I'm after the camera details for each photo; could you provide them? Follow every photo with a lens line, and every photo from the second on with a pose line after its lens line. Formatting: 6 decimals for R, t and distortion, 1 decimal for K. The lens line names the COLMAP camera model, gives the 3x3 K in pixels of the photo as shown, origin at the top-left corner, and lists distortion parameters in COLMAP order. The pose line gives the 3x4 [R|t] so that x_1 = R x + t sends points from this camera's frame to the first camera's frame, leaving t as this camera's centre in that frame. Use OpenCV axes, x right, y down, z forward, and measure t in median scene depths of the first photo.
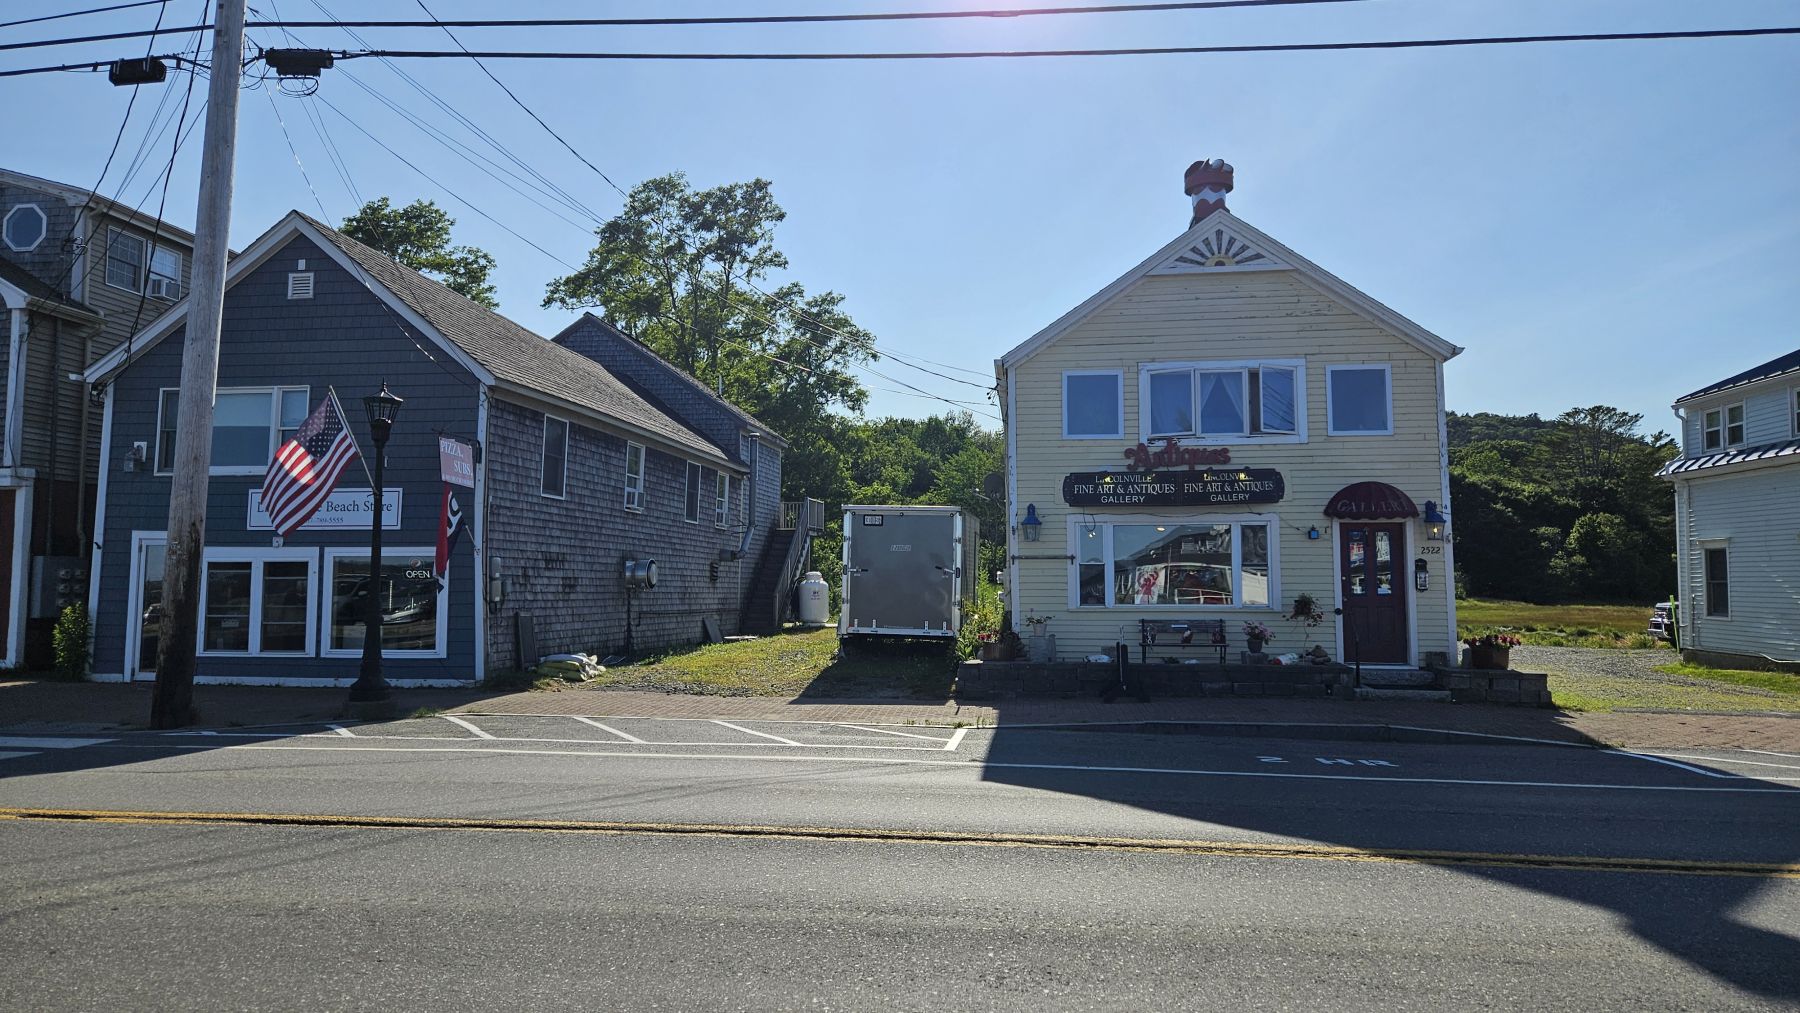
lens RADIAL K [[1191.3, 0, 877.4], [0, 1191.3, 497.6], [0, 0, 1]] dist [0.069876, -0.065493]
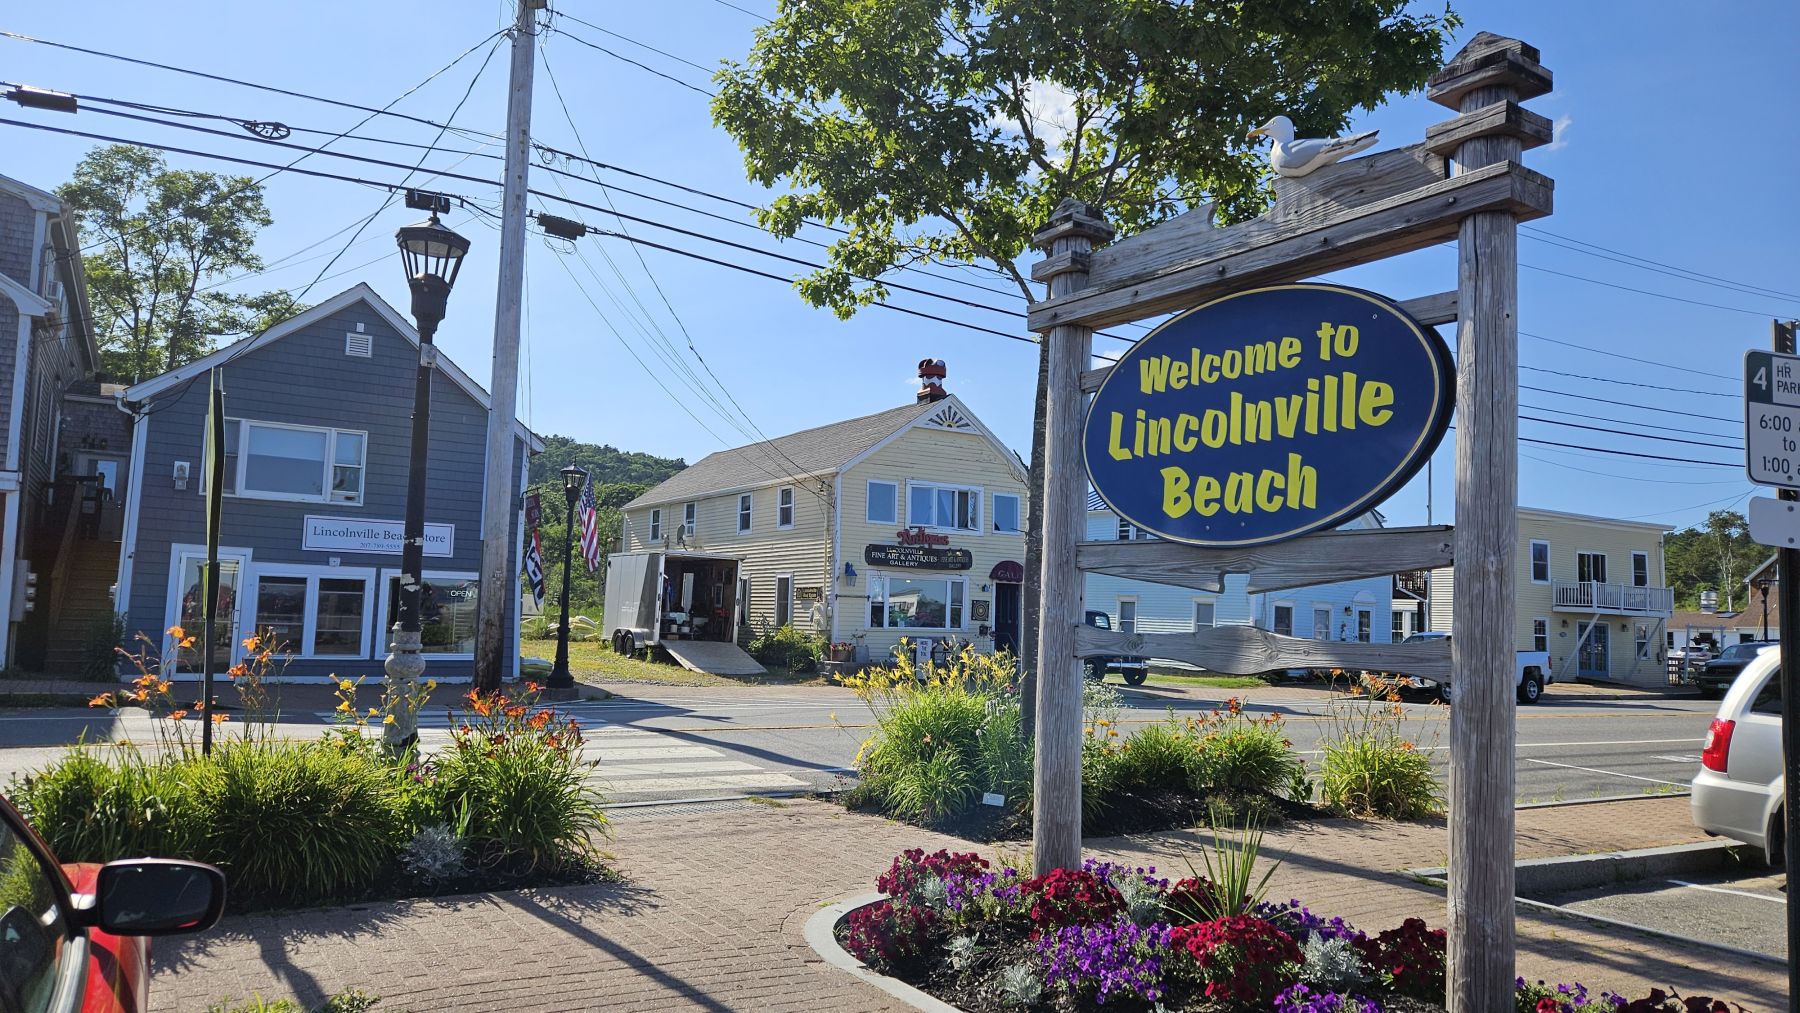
lens RADIAL K [[1191.3, 0, 877.4], [0, 1191.3, 497.6], [0, 0, 1]] dist [0.069876, -0.065493]
pose [[0.777196, 0.085646, 0.623403, -0.826236], [-0.076986, 0.996194, -0.040884, -0.018209], [-0.624532, -0.016219, 0.780831, -0.245999]]
